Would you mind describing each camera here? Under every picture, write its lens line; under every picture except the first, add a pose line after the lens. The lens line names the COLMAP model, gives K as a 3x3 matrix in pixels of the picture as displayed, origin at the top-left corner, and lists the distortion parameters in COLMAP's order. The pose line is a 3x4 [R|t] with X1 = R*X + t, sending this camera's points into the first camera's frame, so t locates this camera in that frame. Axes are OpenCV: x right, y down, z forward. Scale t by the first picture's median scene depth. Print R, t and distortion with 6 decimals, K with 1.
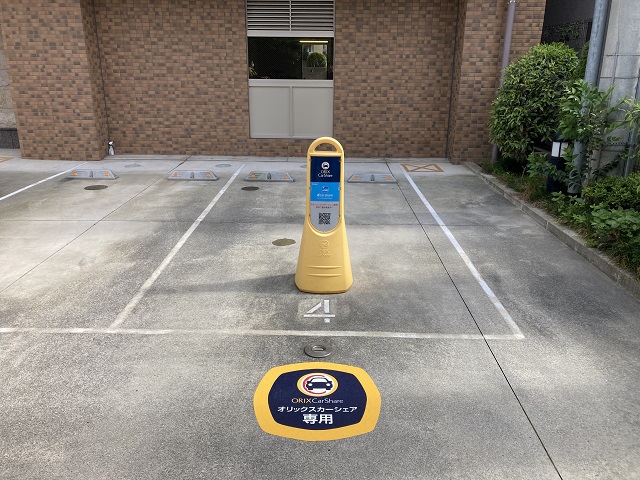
lens RADIAL K [[520.2, 0, 319.7], [0, 520.2, 238.5], [0, 0, 1]] dist [0.018597, -0.014518]
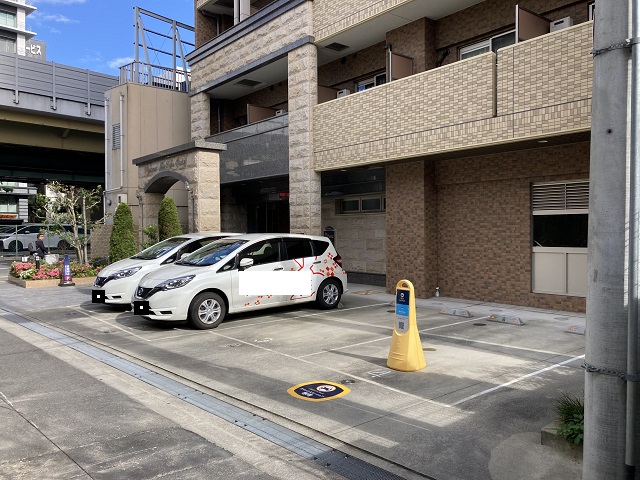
lens RADIAL K [[520.2, 0, 320.1], [0, 520.2, 241.5], [0, 0, 1]] dist [0.018597, -0.014518]
pose [[0.638759, 0.003347, -0.769399, 0.530946], [-0.228528, 0.955688, -0.185568, 0.035967], [0.734685, 0.294363, 0.611219, -0.160277]]
